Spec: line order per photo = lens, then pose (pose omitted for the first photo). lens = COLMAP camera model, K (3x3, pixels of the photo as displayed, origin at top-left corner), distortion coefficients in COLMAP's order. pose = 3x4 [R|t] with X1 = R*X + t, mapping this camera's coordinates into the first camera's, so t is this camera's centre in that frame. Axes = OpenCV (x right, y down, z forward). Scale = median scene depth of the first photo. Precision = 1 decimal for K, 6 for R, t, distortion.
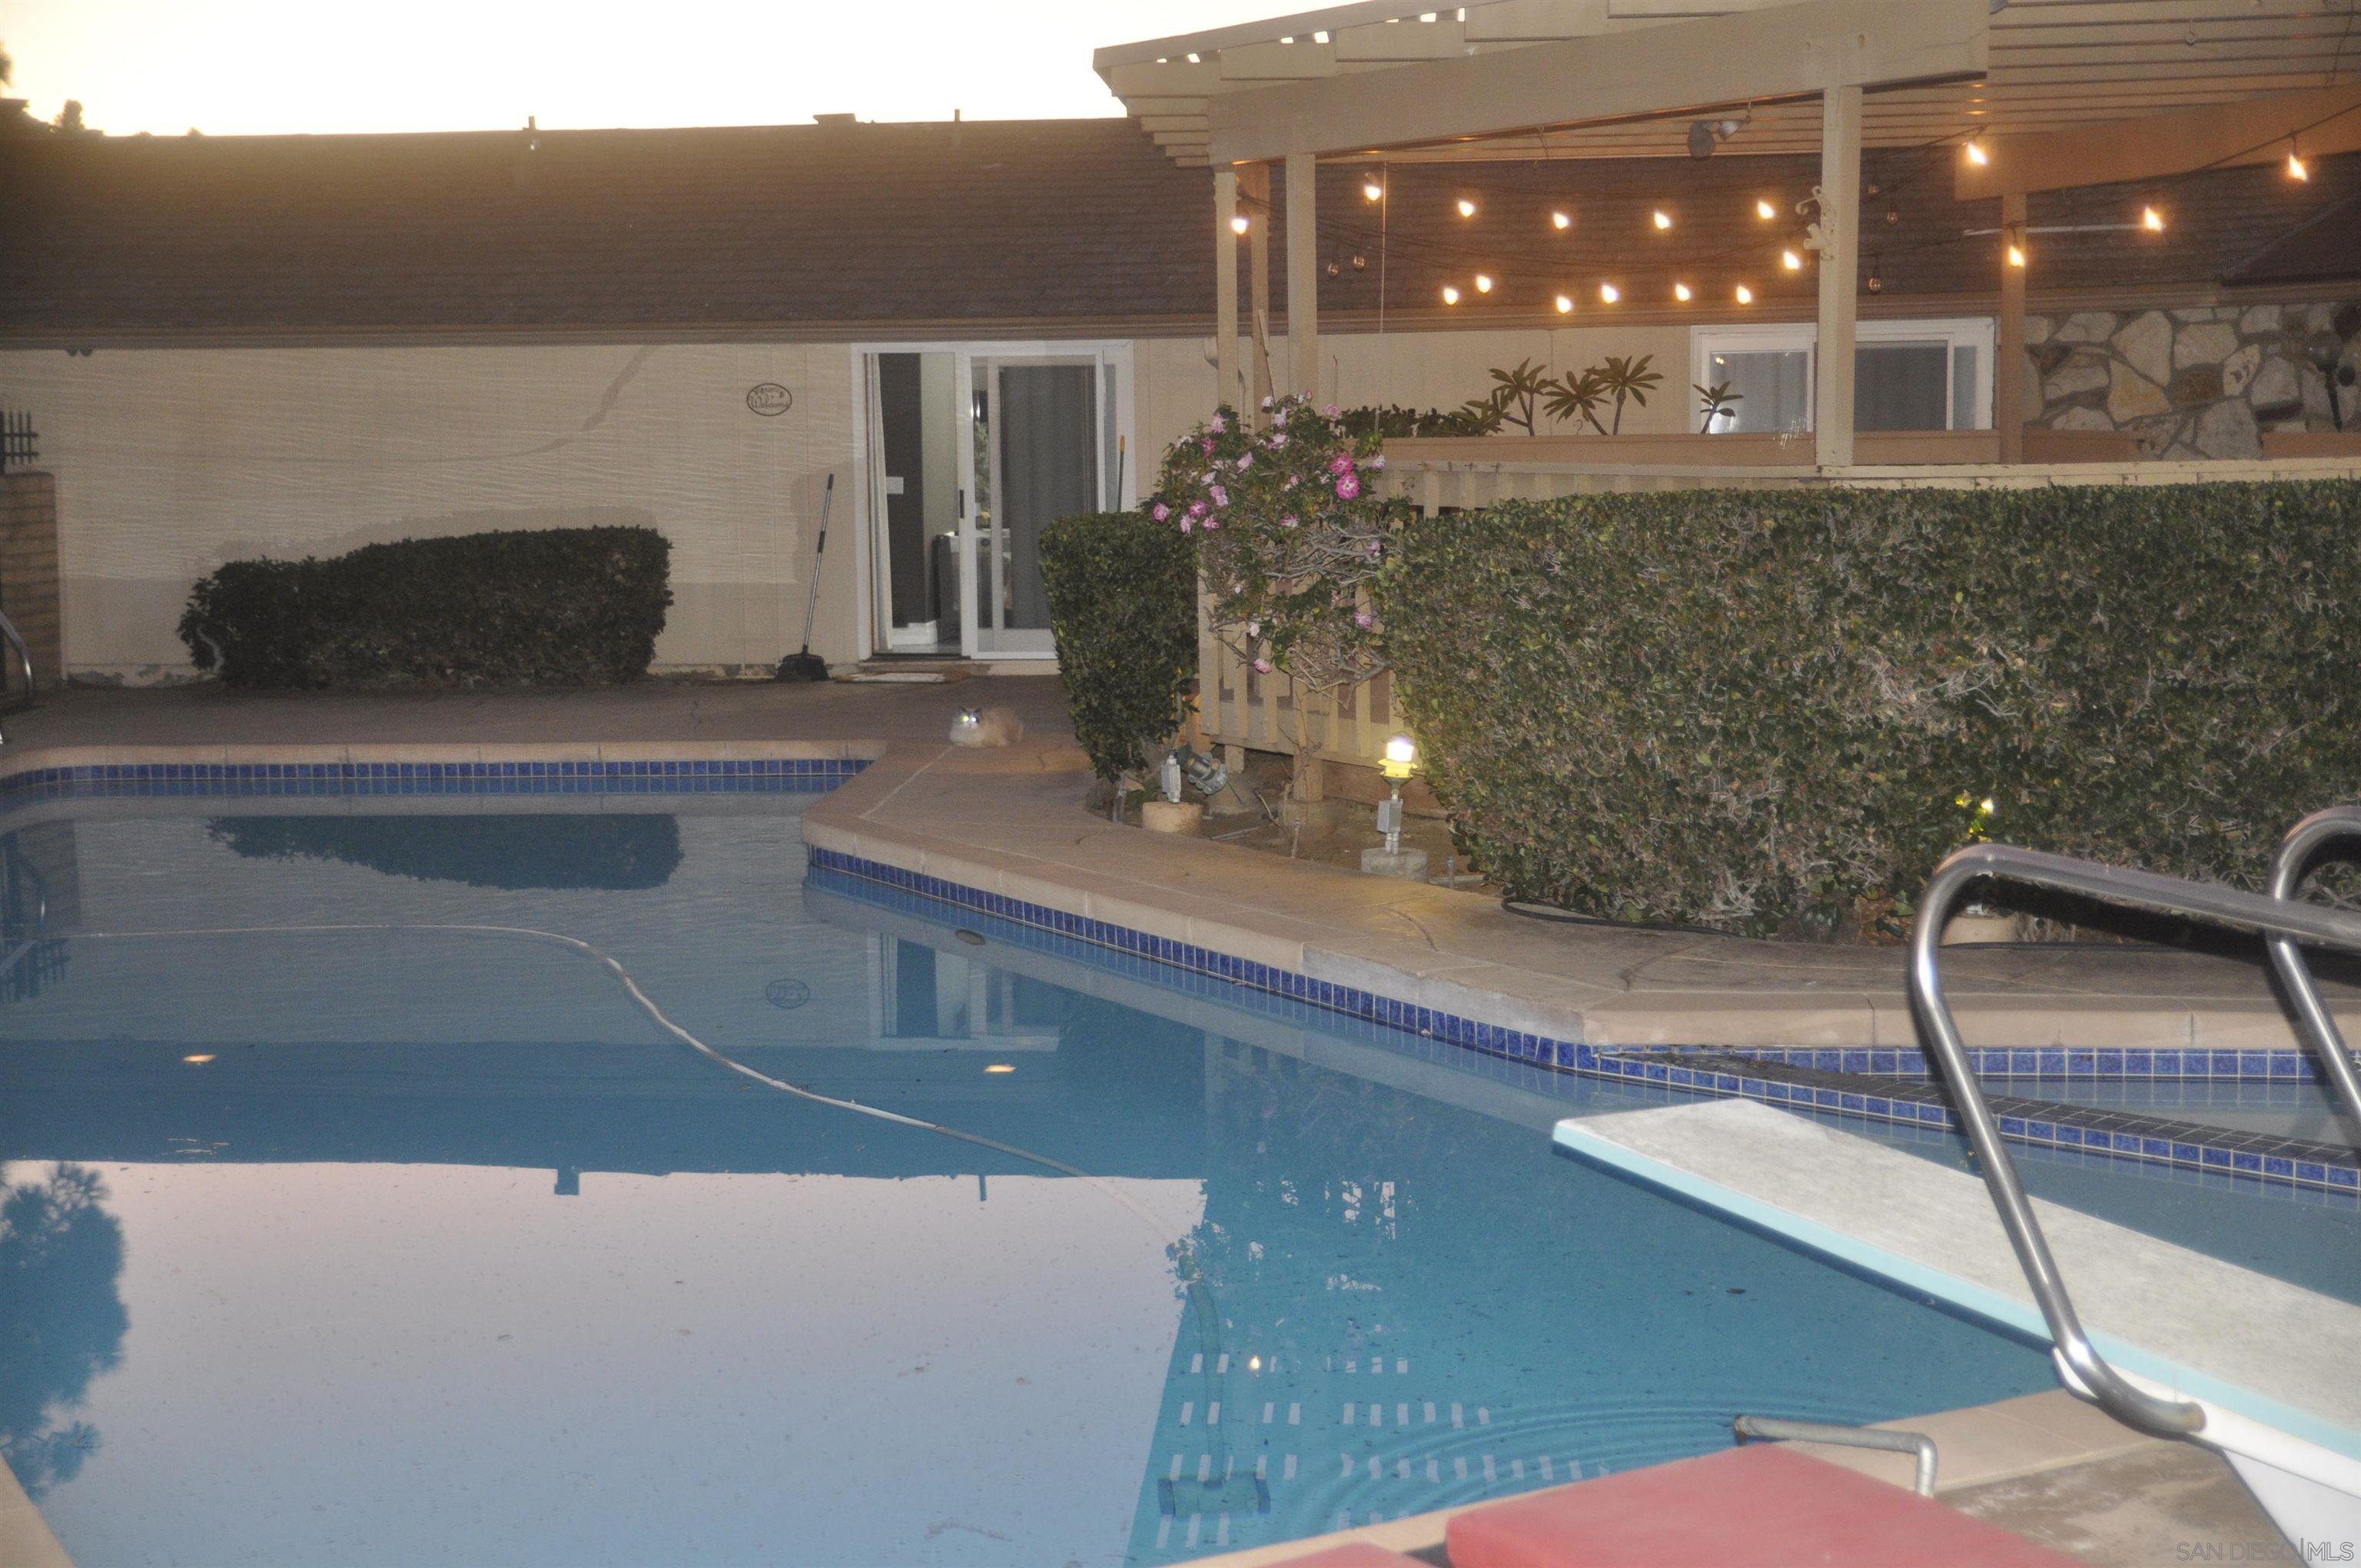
lens RADIAL K [[3265.2, 0, 1194.8], [0, 3265.2, 799.9], [0, 0, 1]] dist [0.128005, 0.000000]
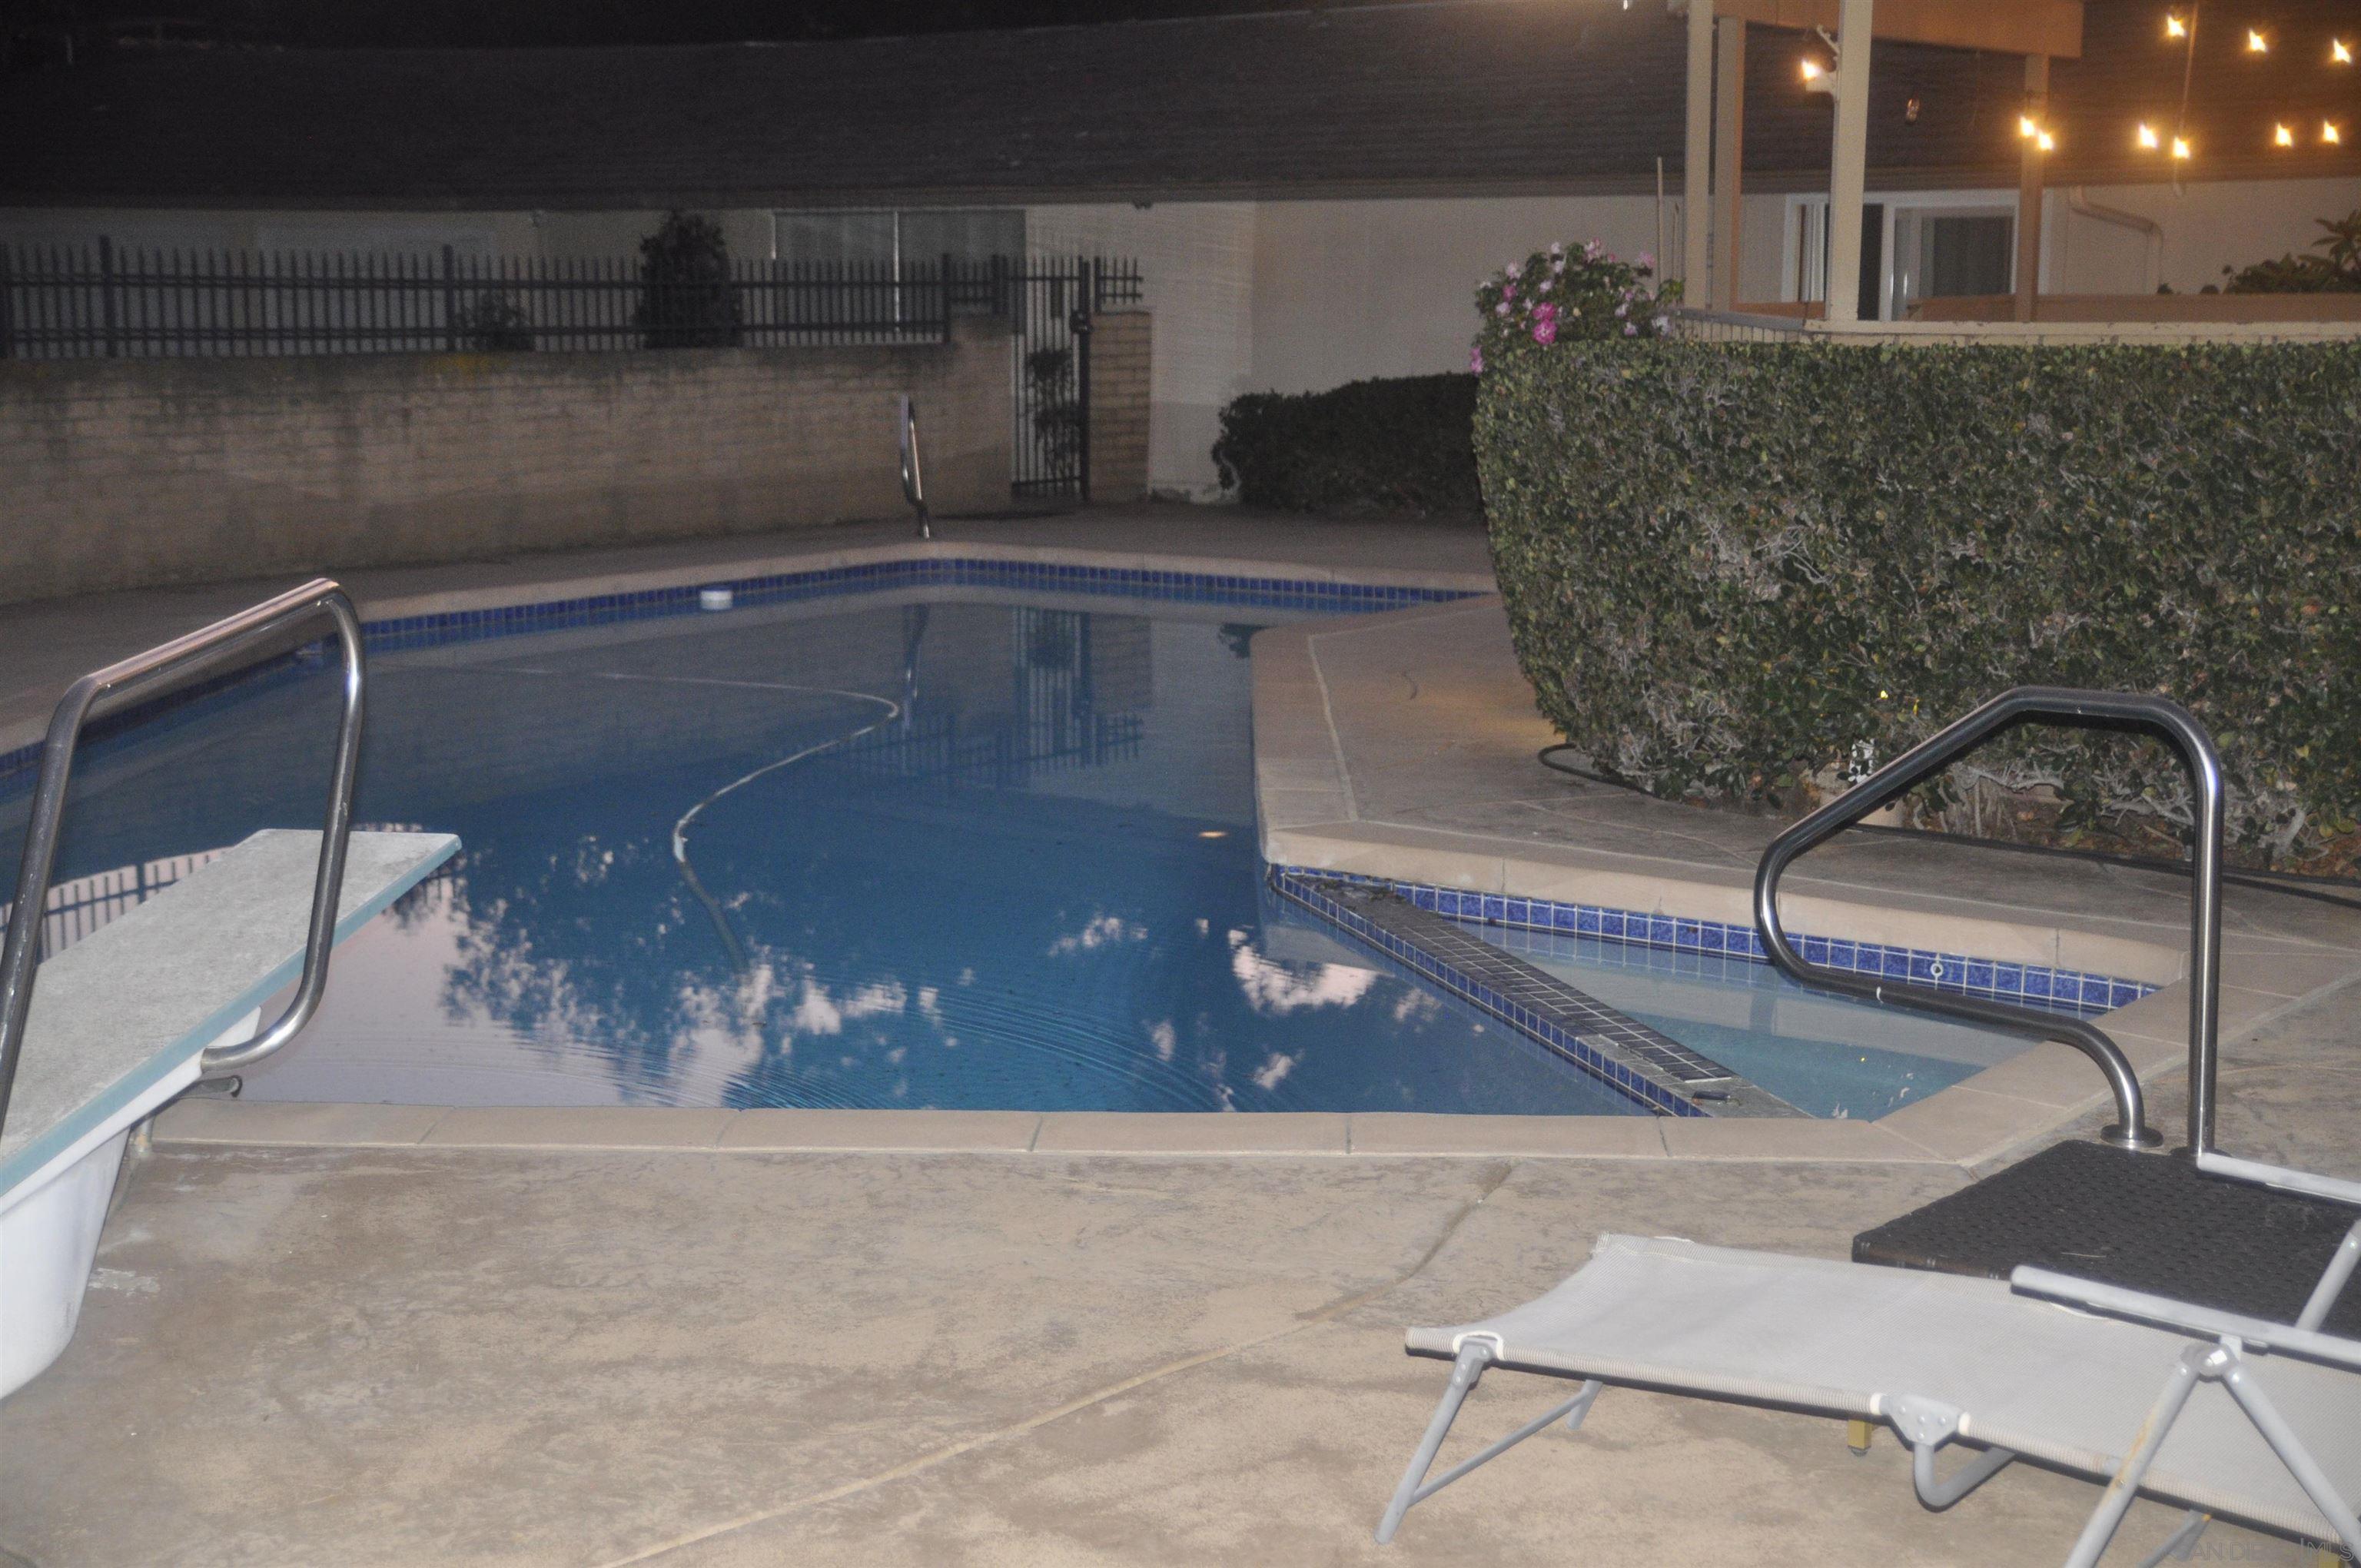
lens RADIAL K [[3267.1, 0, 1189.6], [0, 3267.1, 788.1], [0, 0, 1]] dist [0.112499, 0.000000]
pose [[0.853137, 0.099054, -0.512198, 0.492896], [-0.079664, 0.995030, 0.059739, -0.007329], [0.515569, -0.010162, 0.856788, 0.072538]]
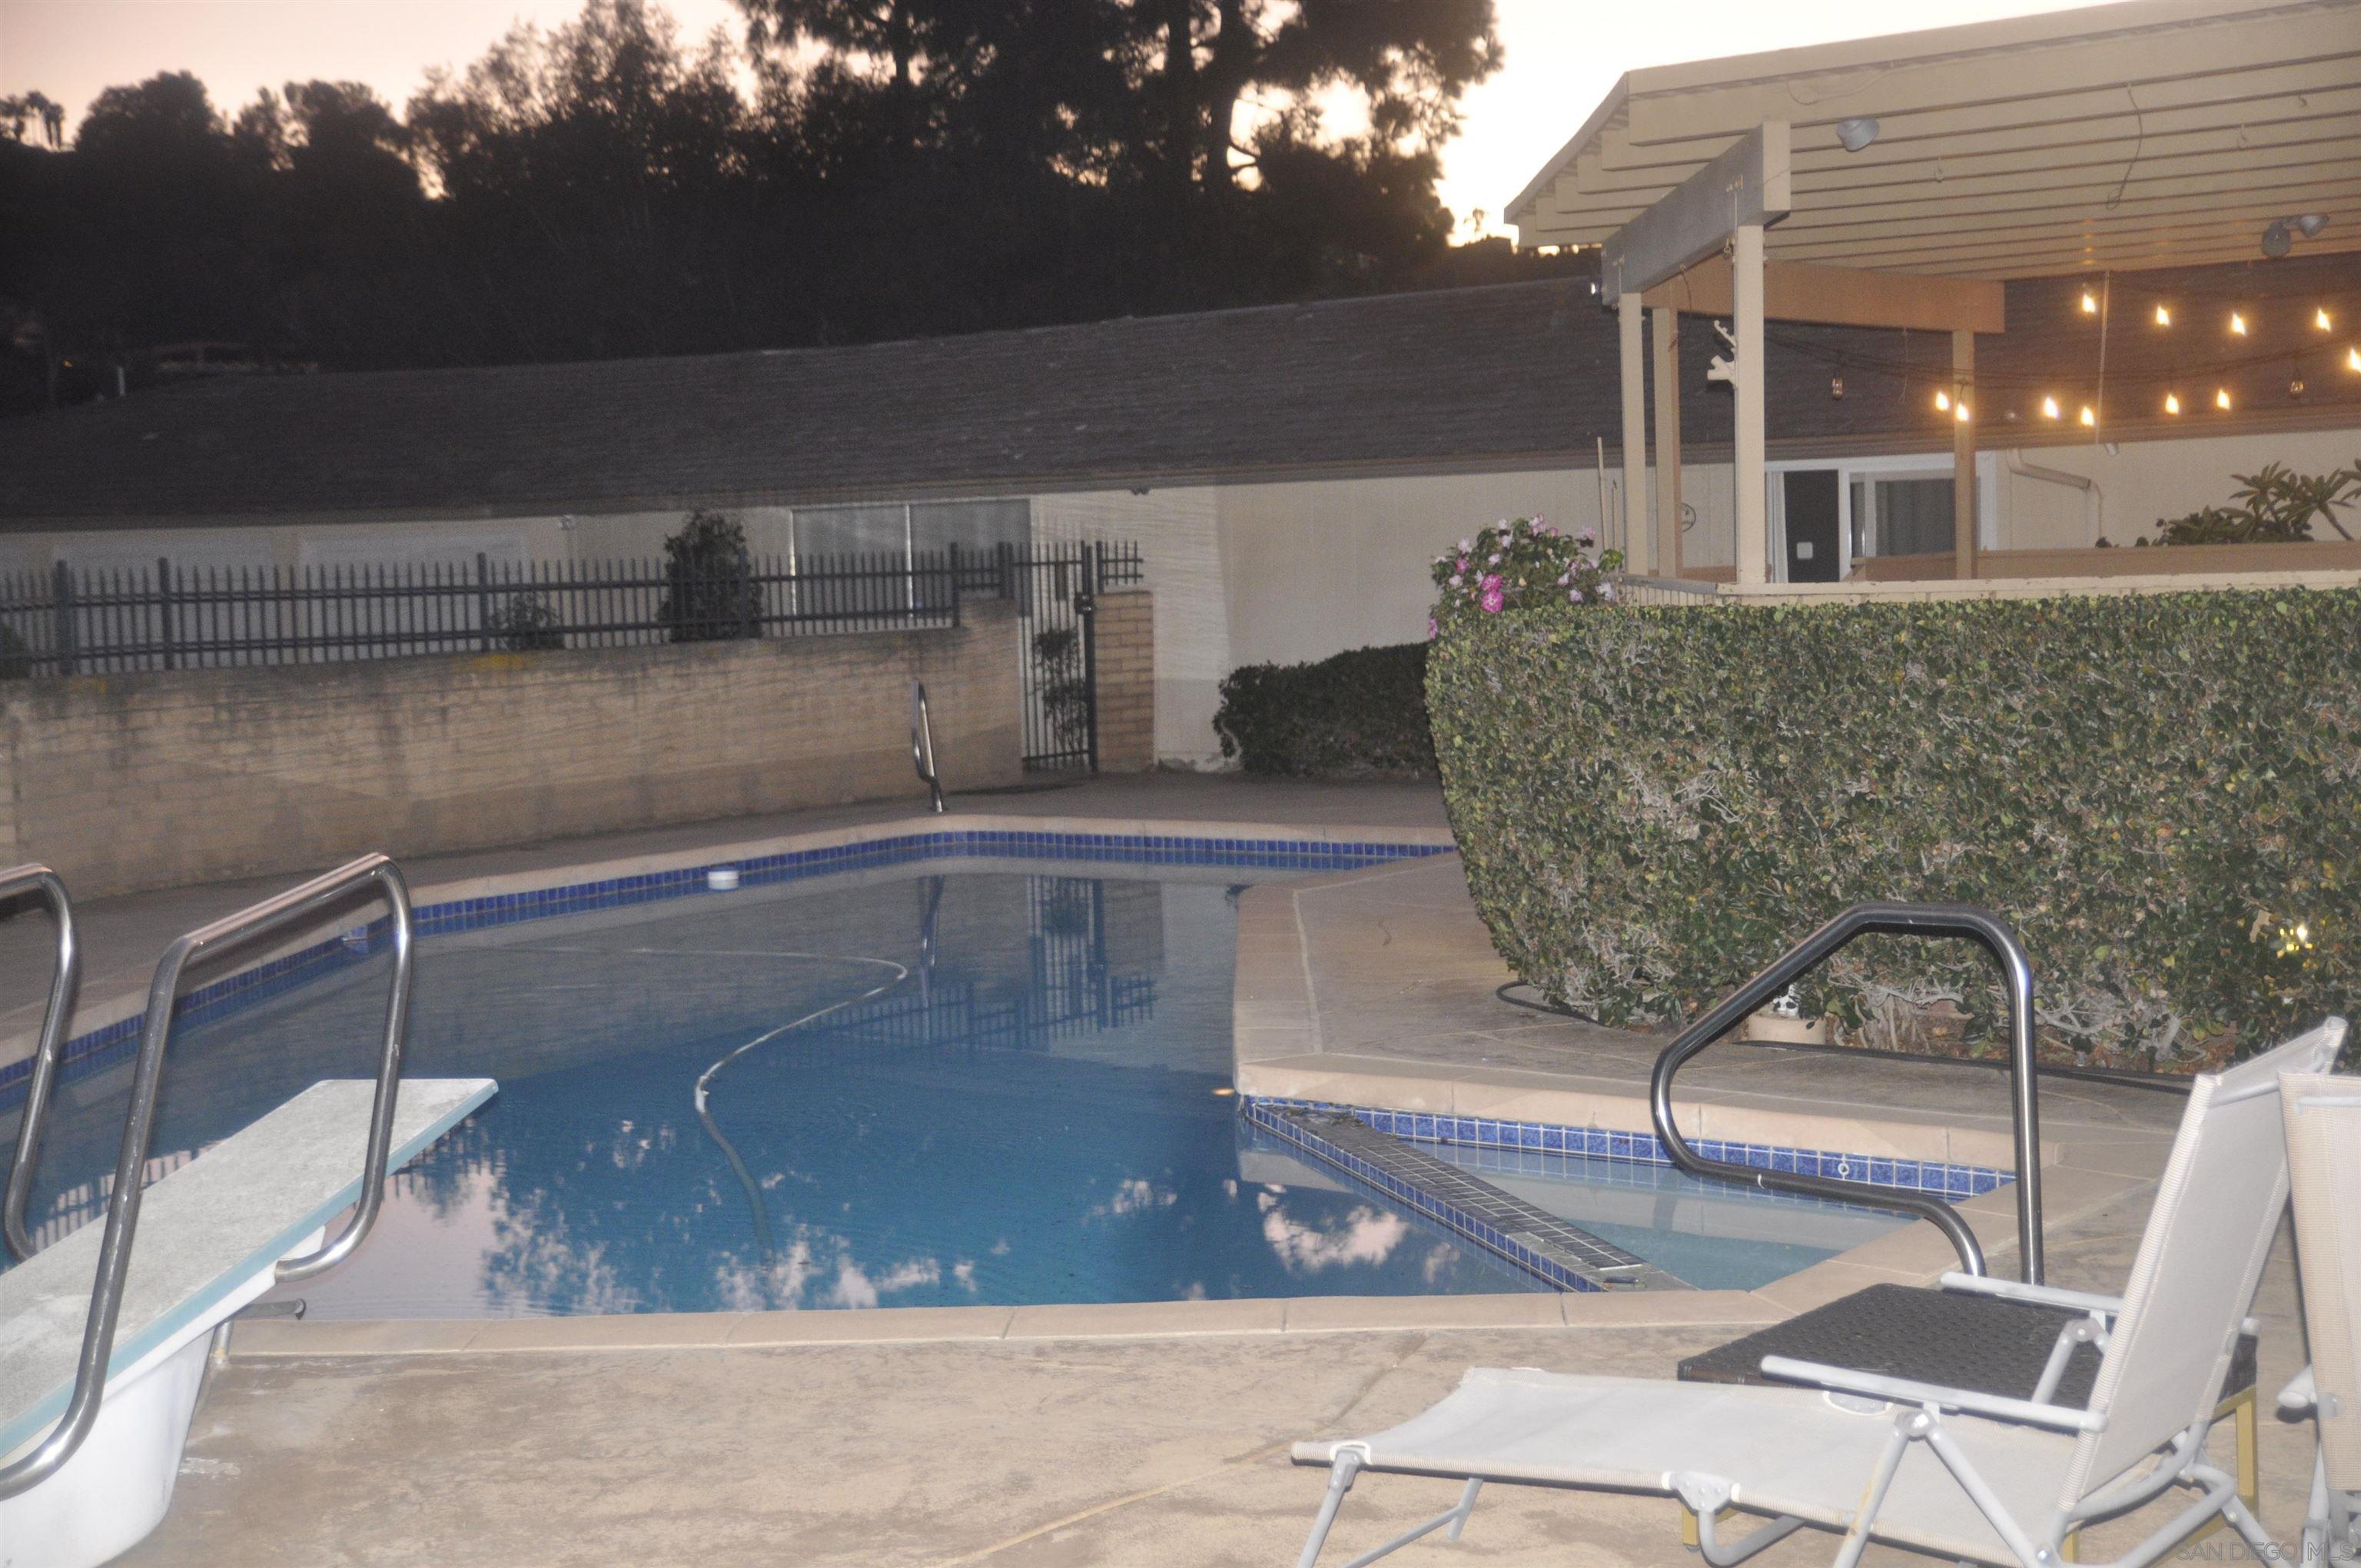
lens RADIAL K [[3265.2, 0, 1187.4], [0, 3265.2, 789.6], [0, 0, 1]] dist [0.128005, 0.000000]
pose [[0.849274, 0.029200, -0.527144, 0.546579], [-0.047869, 0.998616, -0.021807, -0.004063], [0.525778, 0.043754, 0.849496, 0.017089]]
